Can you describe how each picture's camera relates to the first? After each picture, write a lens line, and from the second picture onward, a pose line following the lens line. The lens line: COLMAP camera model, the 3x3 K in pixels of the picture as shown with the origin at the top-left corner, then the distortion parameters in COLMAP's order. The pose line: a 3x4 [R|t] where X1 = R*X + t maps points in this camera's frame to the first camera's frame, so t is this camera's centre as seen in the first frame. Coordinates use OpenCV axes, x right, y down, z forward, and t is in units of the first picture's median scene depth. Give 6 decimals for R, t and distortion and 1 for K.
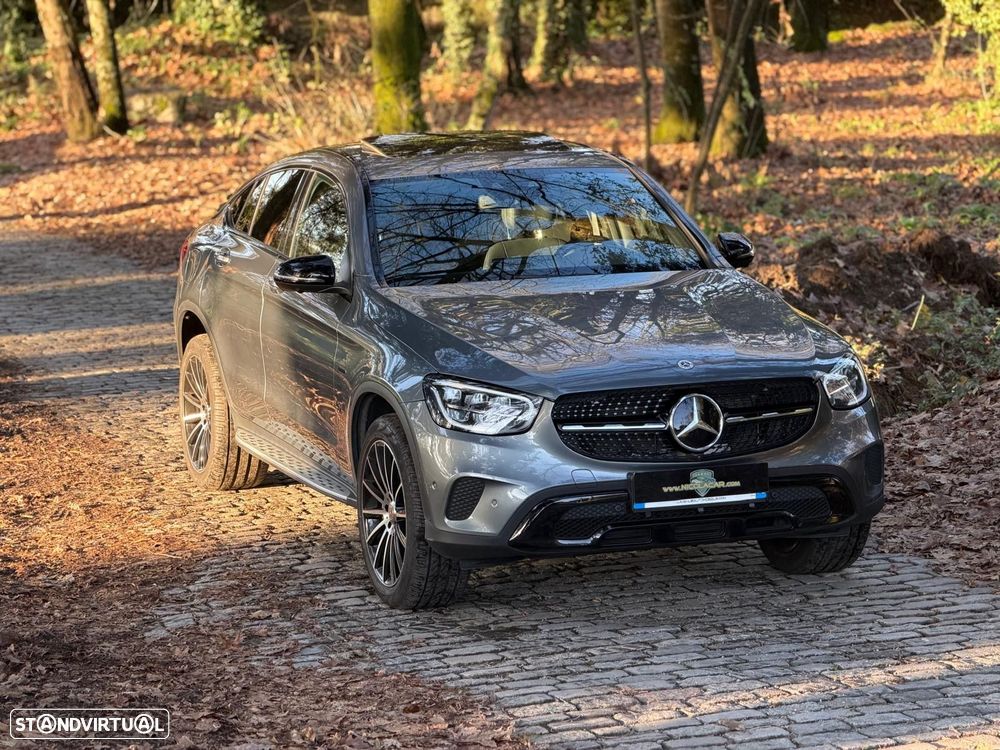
lens RADIAL K [[3122.9, 0, 497.4], [0, 3122.9, 367.5], [0, 0, 1]] dist [0.246659, 0.000000]
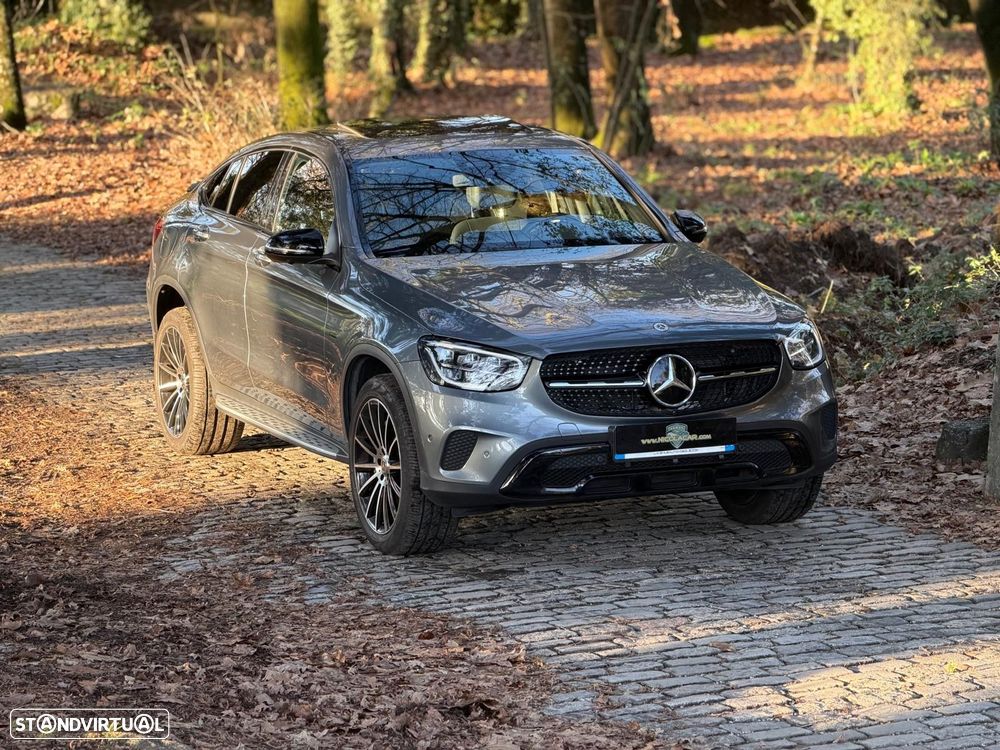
lens RADIAL K [[3122.9, 0, 493.5], [0, 3122.9, 391.9], [0, 0, 1]] dist [0.246659, 0.000000]
pose [[0.998855, 0.000414, 0.047841, -0.043191], [-0.000671, 0.999986, 0.005343, 0.013742], [-0.047838, -0.005369, 0.998841, -0.070020]]
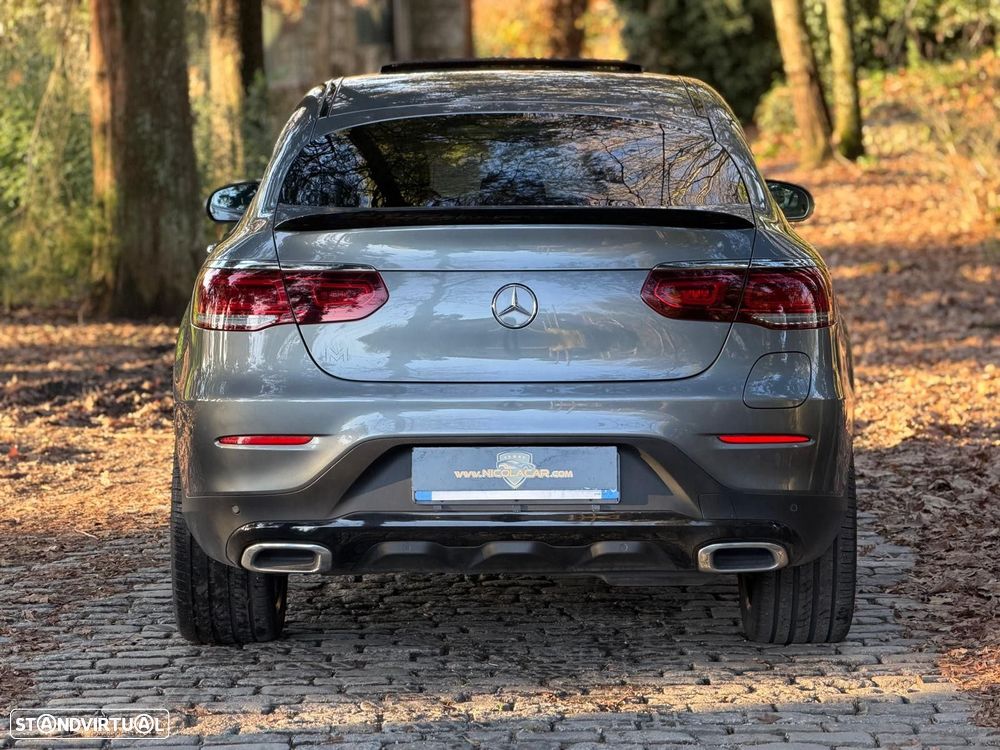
lens RADIAL K [[3122.9, 0, 494.6], [0, 3122.9, 379.3], [0, 0, 1]] dist [0.246659, 0.000000]
pose [[0.936835, 0.053875, -0.345597, 0.289868], [-0.061445, 0.998050, -0.010977, 0.020324], [0.344332, 0.031519, 0.938319, 0.233388]]
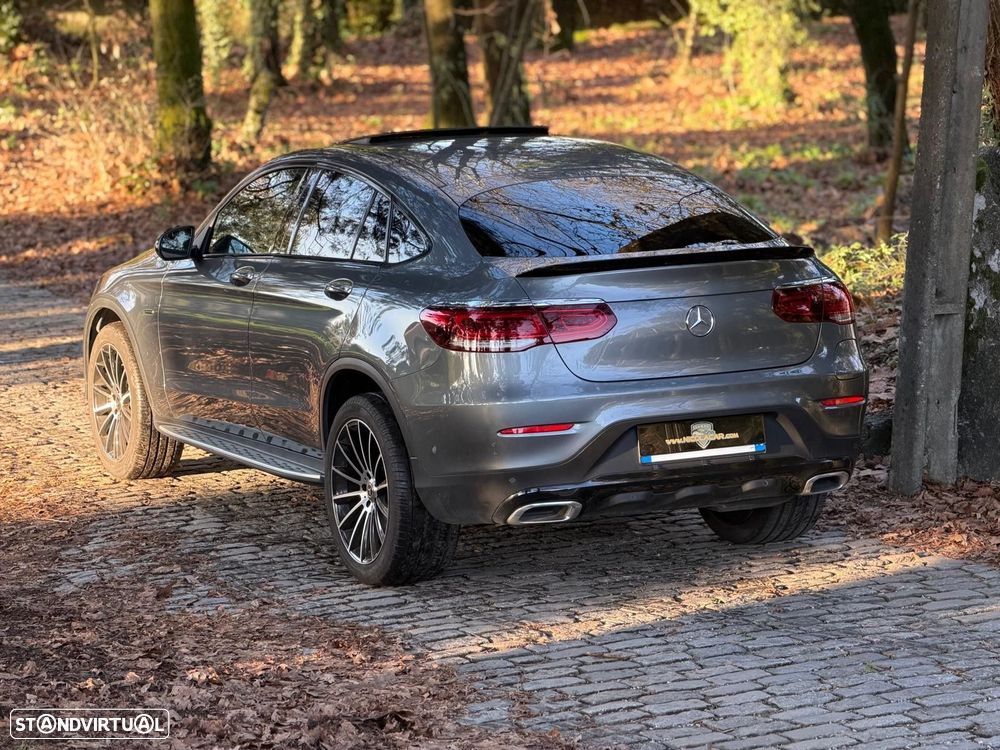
lens RADIAL K [[3122.9, 0, 506.6], [0, 3122.9, 377.4], [0, 0, 1]] dist [0.246659, 0.000000]
pose [[0.995629, -0.014011, 0.092341, -0.050899], [0.013861, 0.999901, 0.002265, 0.012101], [-0.092363, -0.000975, 0.995725, -0.053661]]
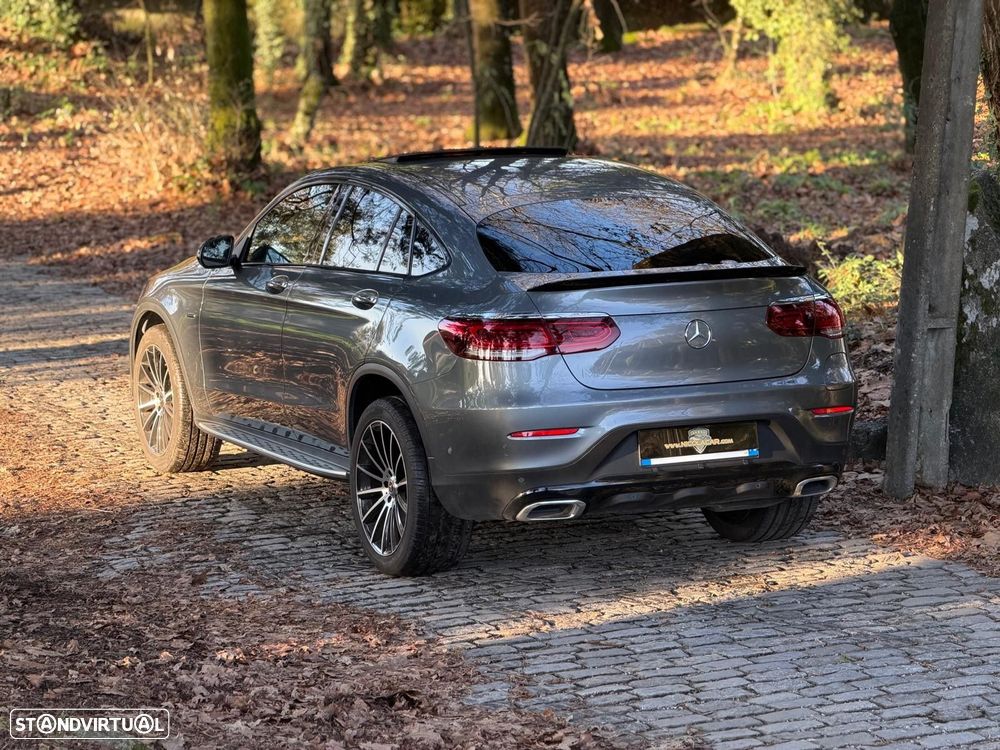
lens RADIAL K [[3122.9, 0, 497.5], [0, 3122.9, 377.2], [0, 0, 1]] dist [0.246659, 0.000000]
pose [[0.997397, -0.000911, 0.072105, -0.044215], [0.000588, 0.999990, 0.004496, 0.007691], [-0.072108, -0.004442, 0.997387, -0.121485]]
